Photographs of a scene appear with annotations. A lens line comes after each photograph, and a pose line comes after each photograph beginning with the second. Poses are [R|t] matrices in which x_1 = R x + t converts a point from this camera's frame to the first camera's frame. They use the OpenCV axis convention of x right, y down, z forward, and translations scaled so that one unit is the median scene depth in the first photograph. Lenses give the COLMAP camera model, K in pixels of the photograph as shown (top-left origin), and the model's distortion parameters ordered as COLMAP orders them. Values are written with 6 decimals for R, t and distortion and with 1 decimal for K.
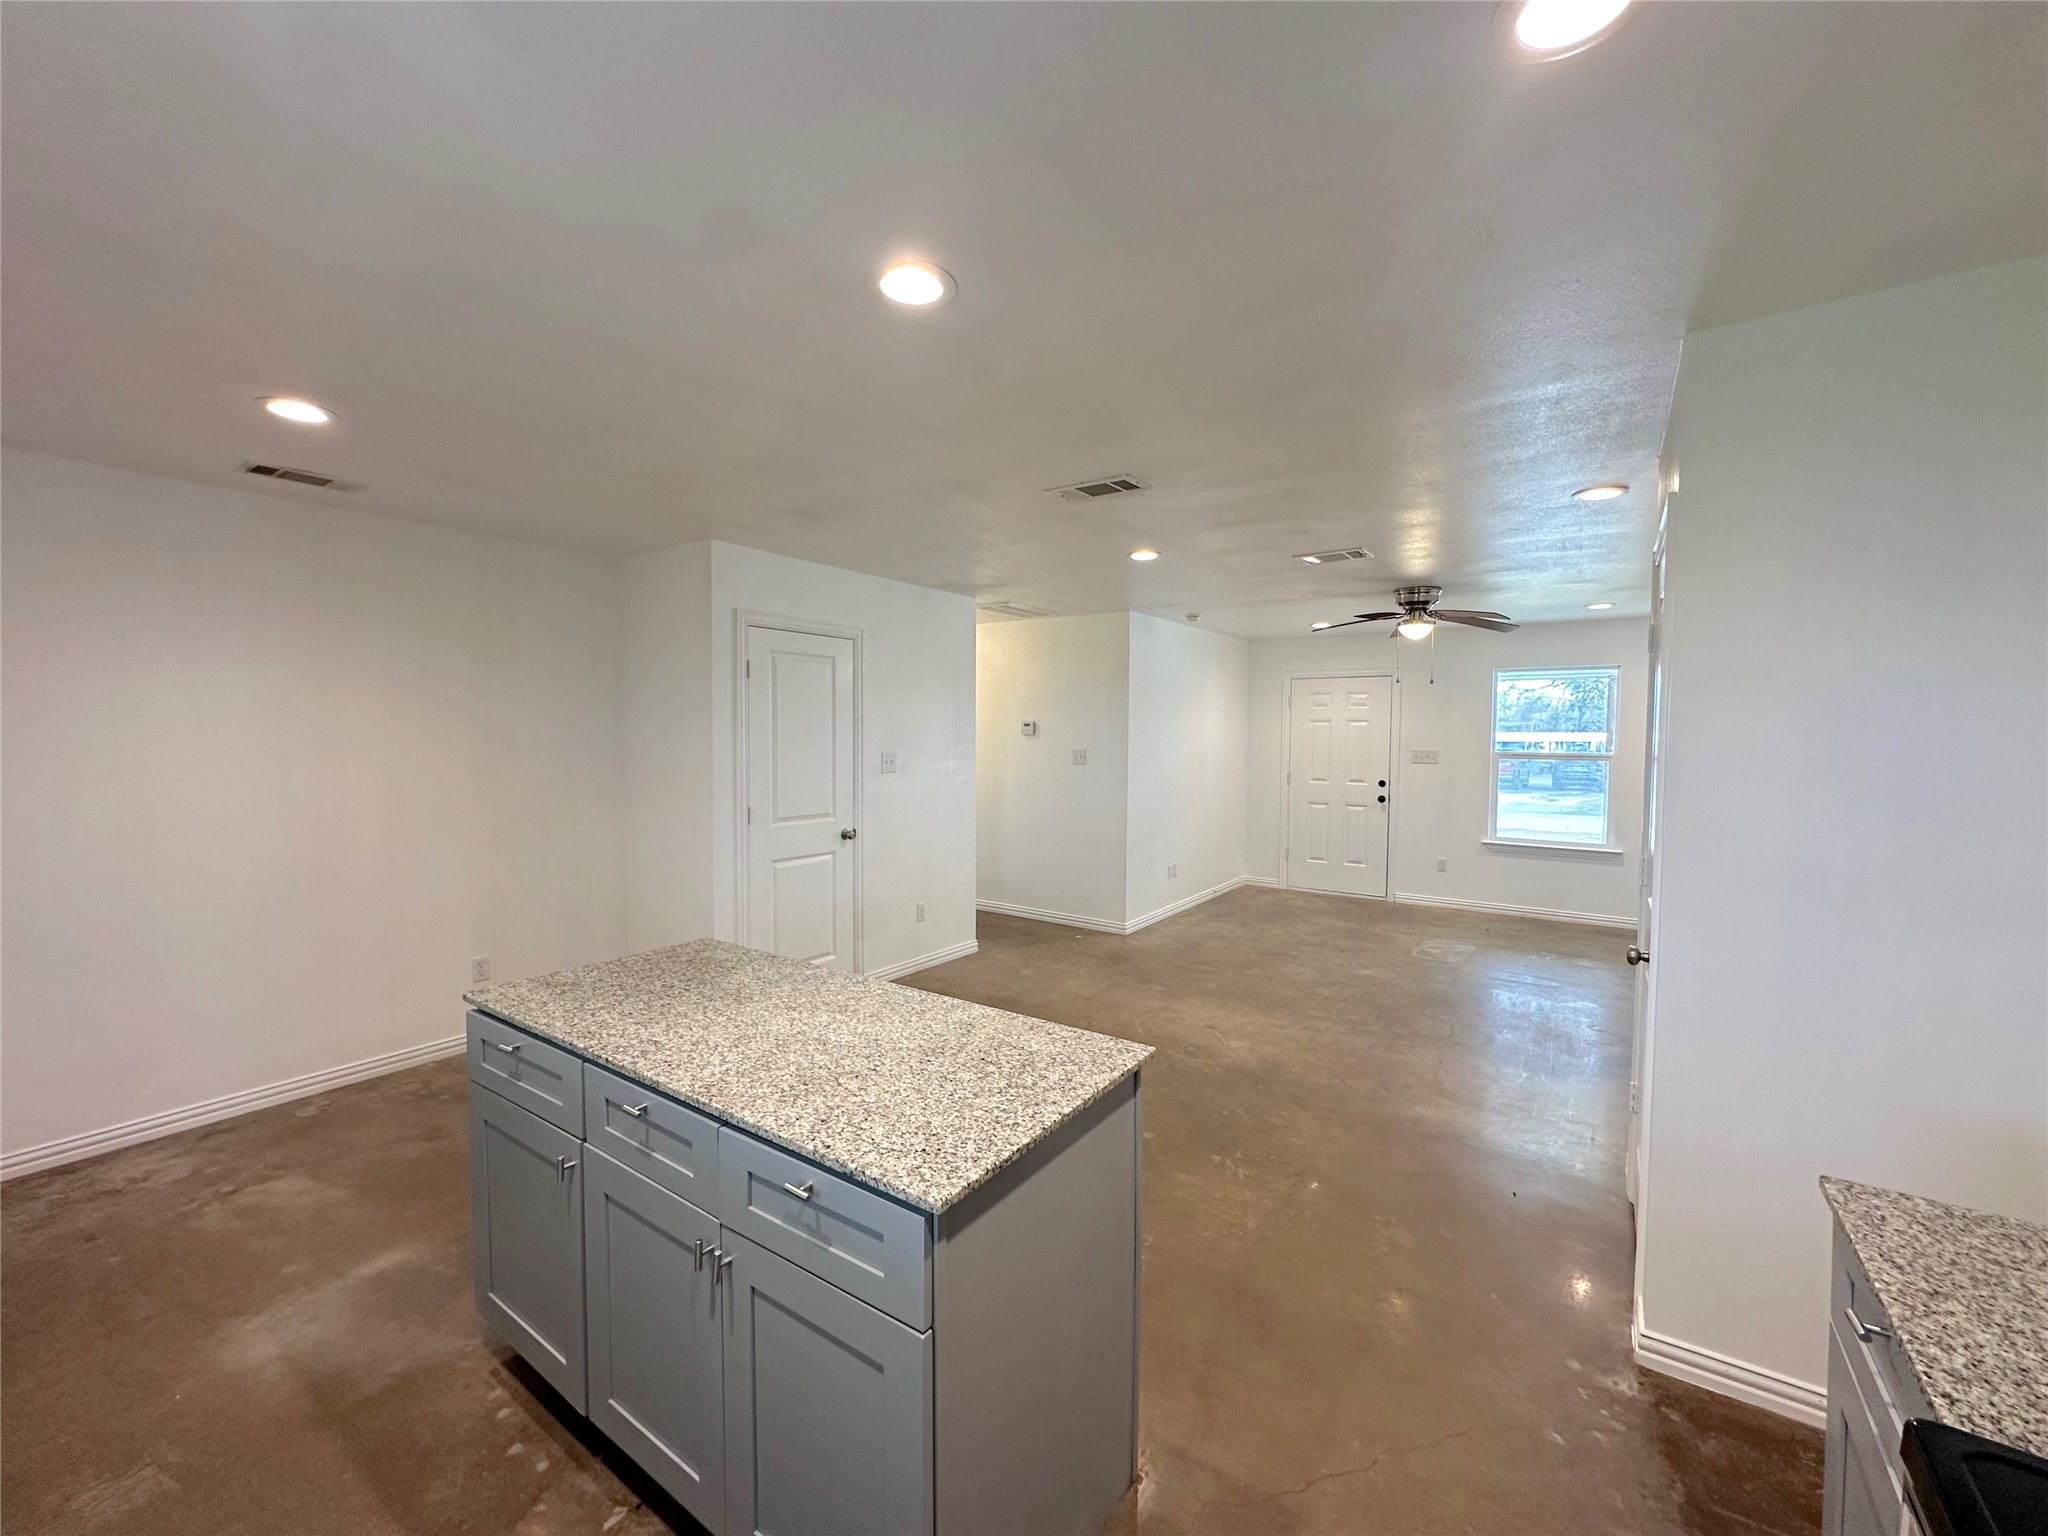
lens RADIAL K [[812.0, 0, 1024.0], [0, 812.0, 768.0], [0, 0, 1]] dist [-0.001568, -0.000057]
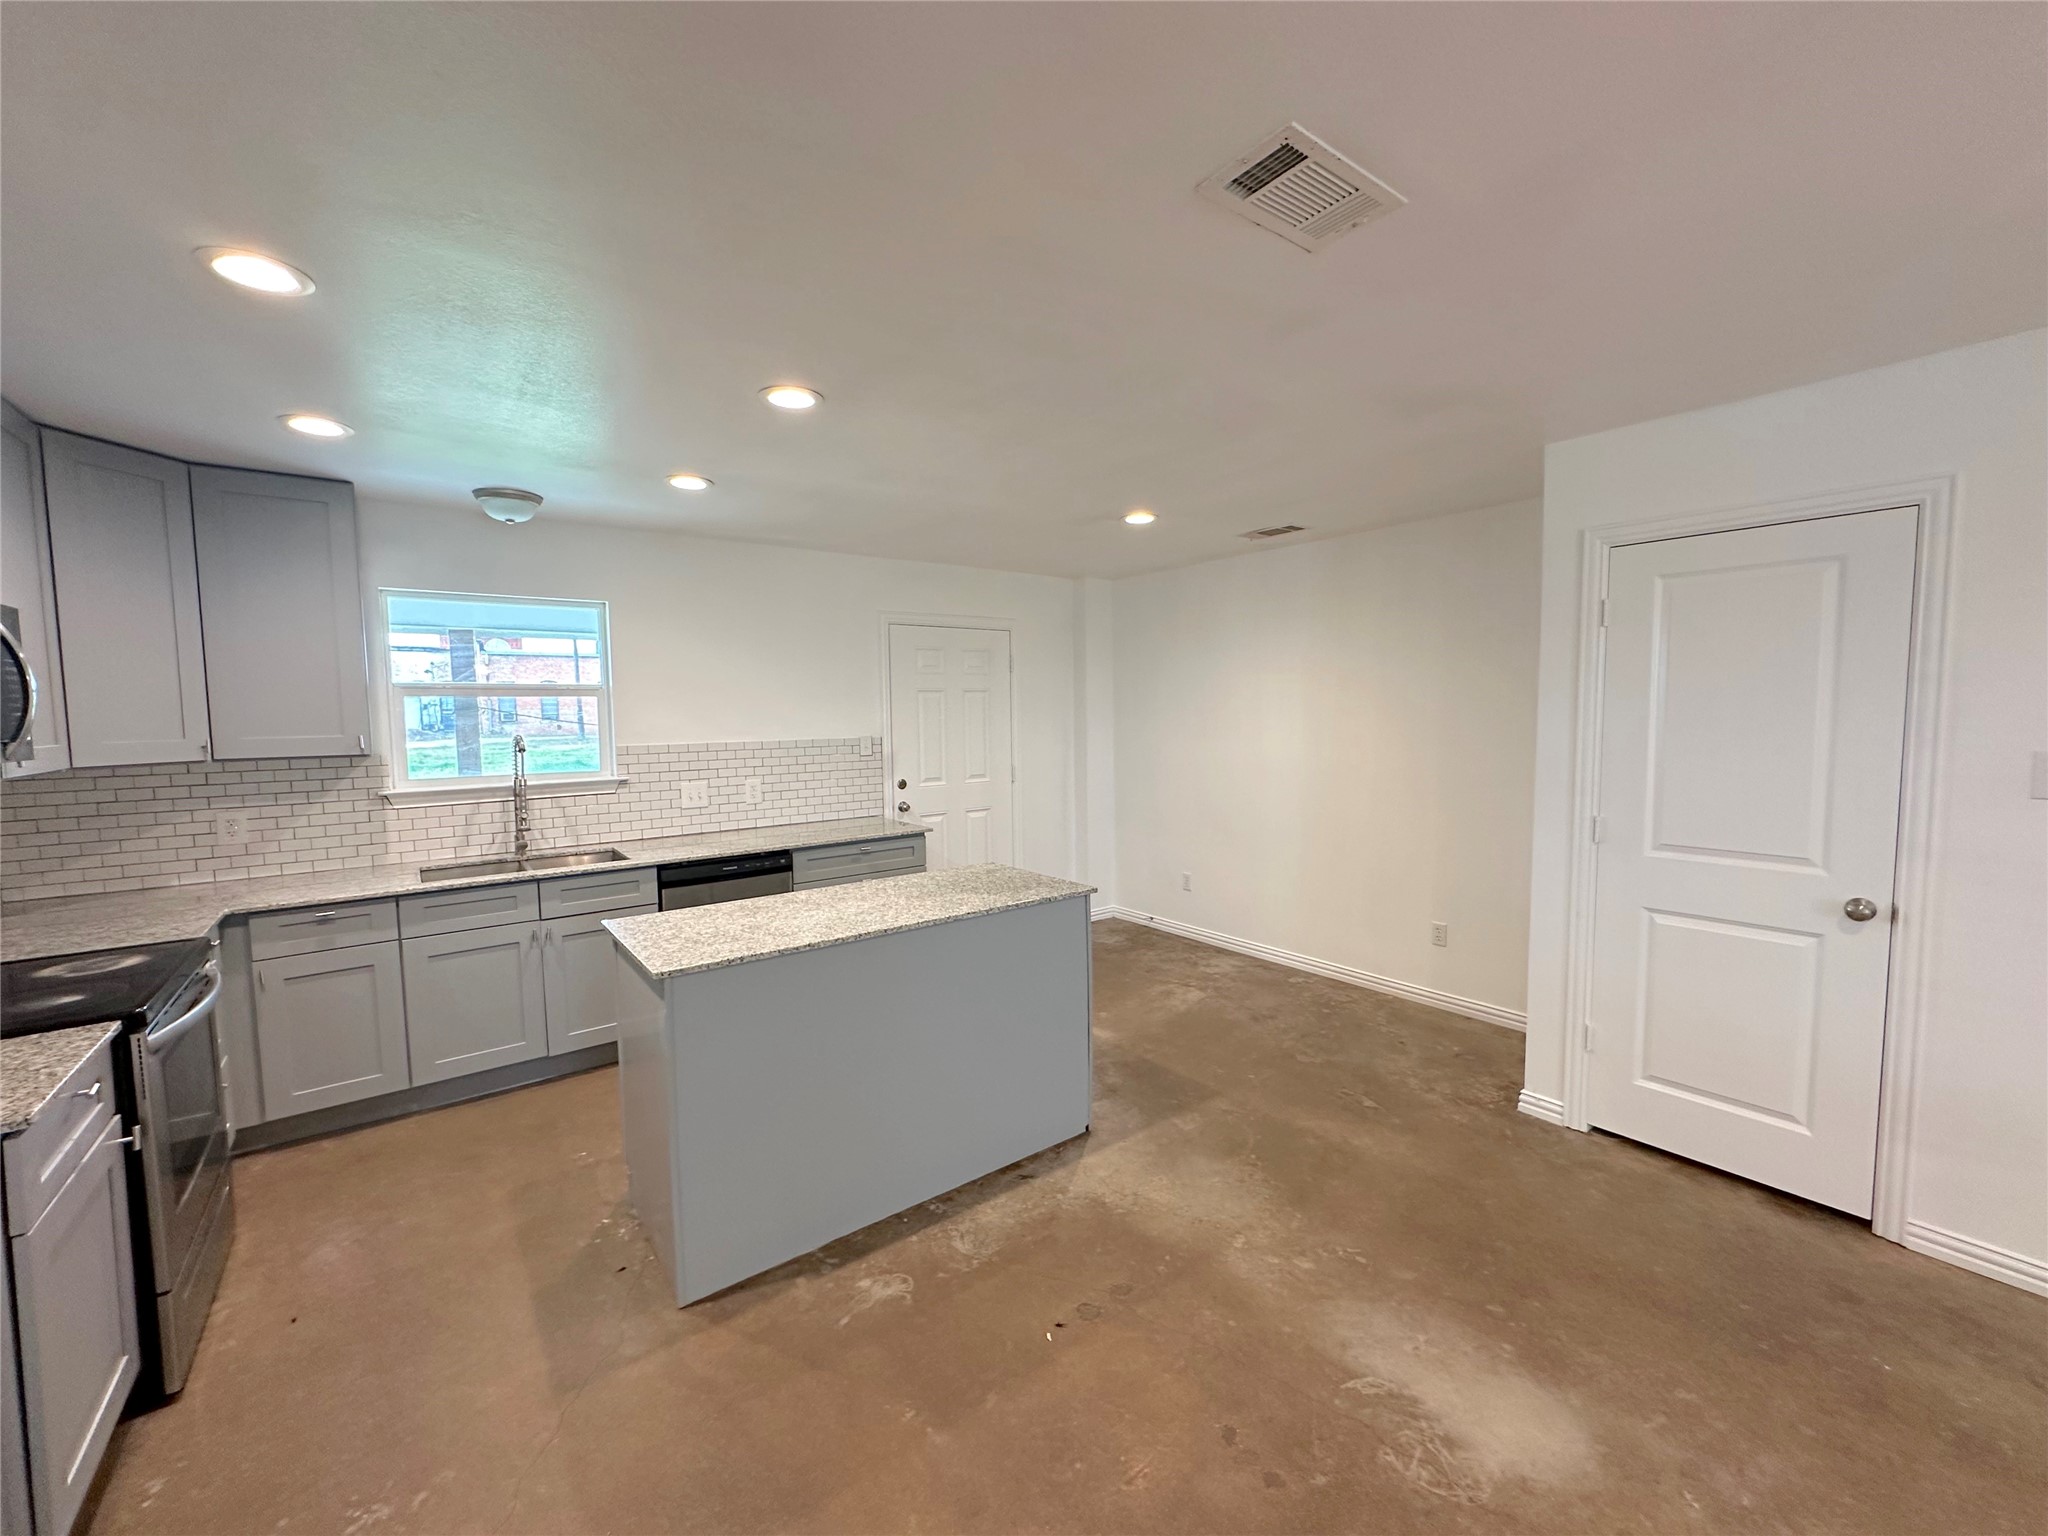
lens RADIAL K [[812.0, 0, 1024.0], [0, 812.0, 768.0], [0, 0, 1]] dist [-0.001568, -0.000057]
pose [[-0.300787, 0.066653, -0.951359, 0.414815], [-0.028974, 0.996456, 0.078973, -0.029879], [0.953251, 0.051319, -0.297790, 0.681924]]
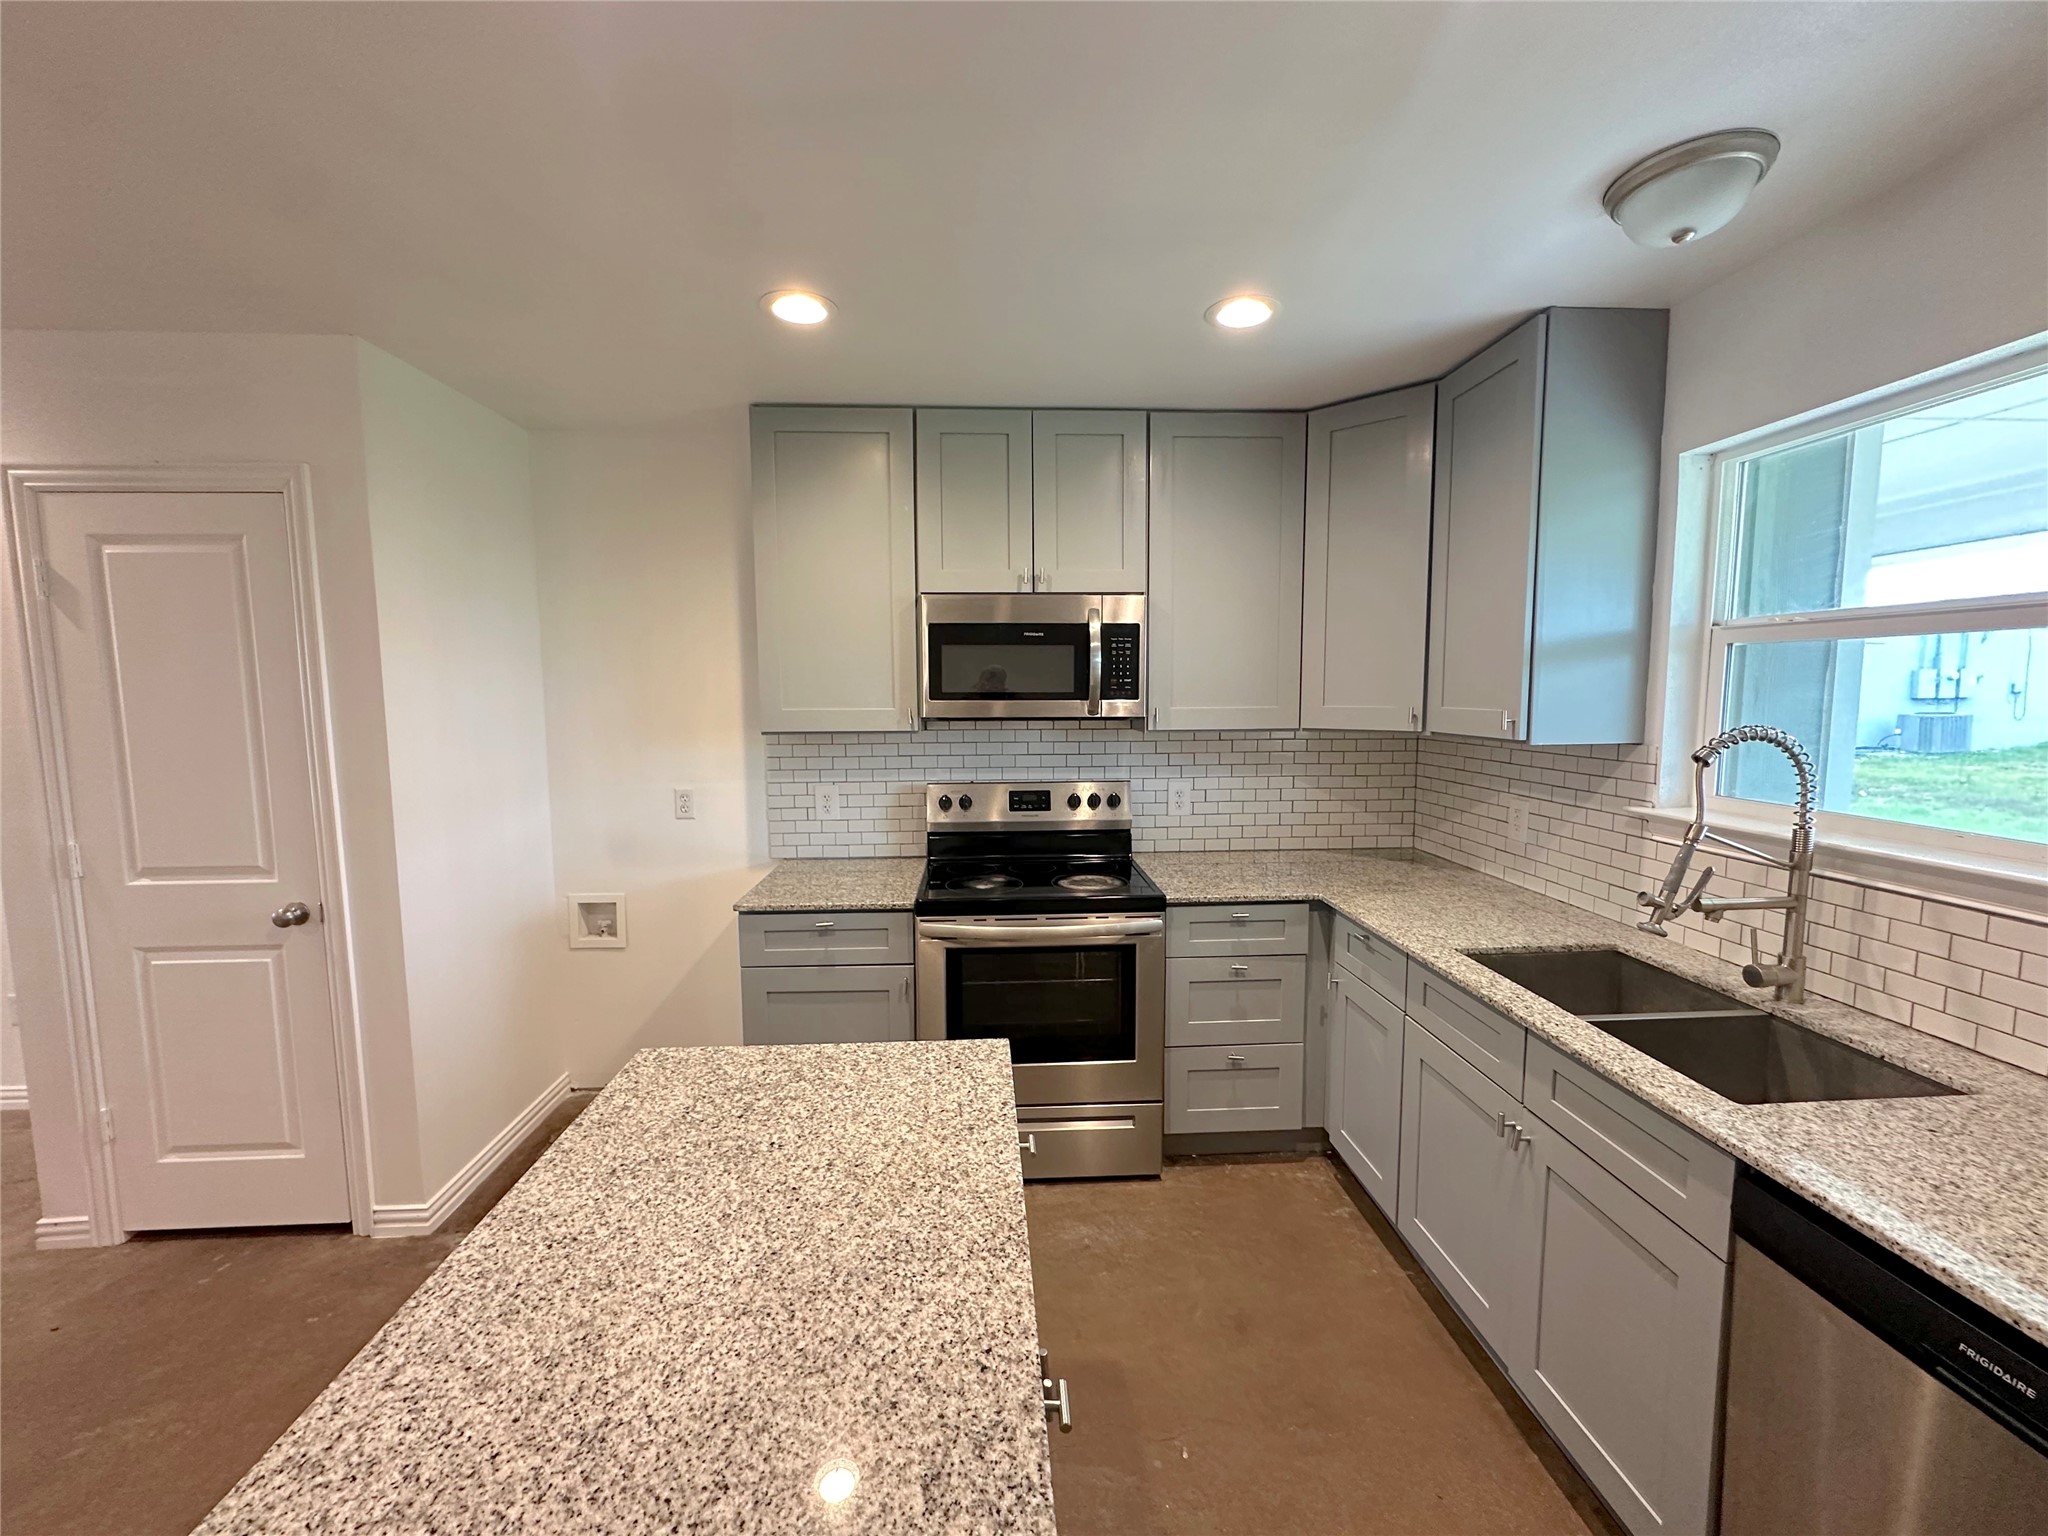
lens RADIAL K [[816.5, 0, 1024.0], [0, 816.5, 768.0], [0, 0, 1]] dist [-0.003075, 0.000789]
pose [[-0.619559, -0.077293, 0.781135, -0.279907], [0.035245, 0.991397, 0.126053, -0.021878], [-0.784158, 0.105628, -0.611505, 0.426837]]
